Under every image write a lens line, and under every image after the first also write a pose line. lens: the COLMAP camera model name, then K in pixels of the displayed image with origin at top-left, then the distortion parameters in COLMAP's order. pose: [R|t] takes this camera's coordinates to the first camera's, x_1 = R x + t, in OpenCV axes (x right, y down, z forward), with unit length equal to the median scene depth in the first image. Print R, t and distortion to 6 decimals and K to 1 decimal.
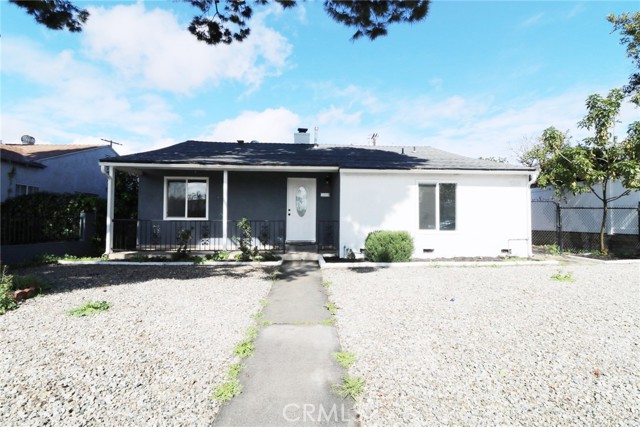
lens RADIAL K [[298.1, 0, 319.3], [0, 298.1, 211.0], [0, 0, 1]] dist [0.001260, -0.014775]
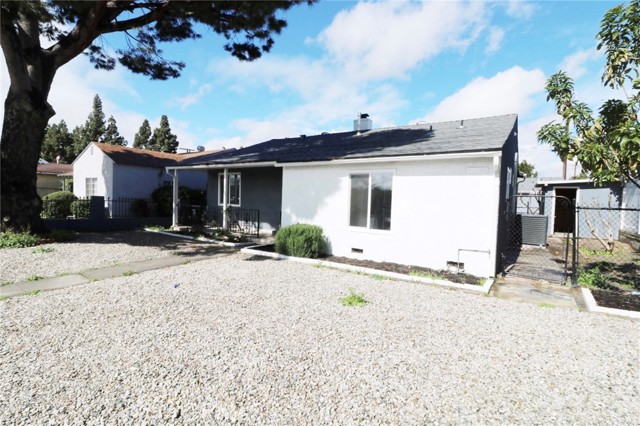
lens RADIAL K [[298.1, 0, 319.3], [0, 298.1, 210.5], [0, 0, 1]] dist [0.001260, -0.014775]
pose [[0.800483, 0.041615, -0.597909, 0.773904], [-0.007626, 0.998213, 0.059268, -0.035554], [0.599307, -0.042884, 0.799370, 0.221143]]
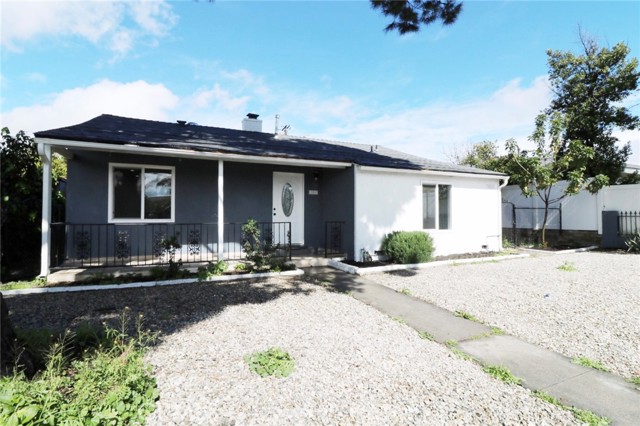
lens RADIAL K [[318.1, 0, 319.2], [0, 318.1, 210.1], [0, 0, 1]] dist [-0.016212, -0.000470]
pose [[0.932063, 0.000678, 0.362295, -0.378421], [-0.004067, 0.999955, 0.008592, -0.010426], [-0.362273, -0.009482, 0.932024, 0.114854]]
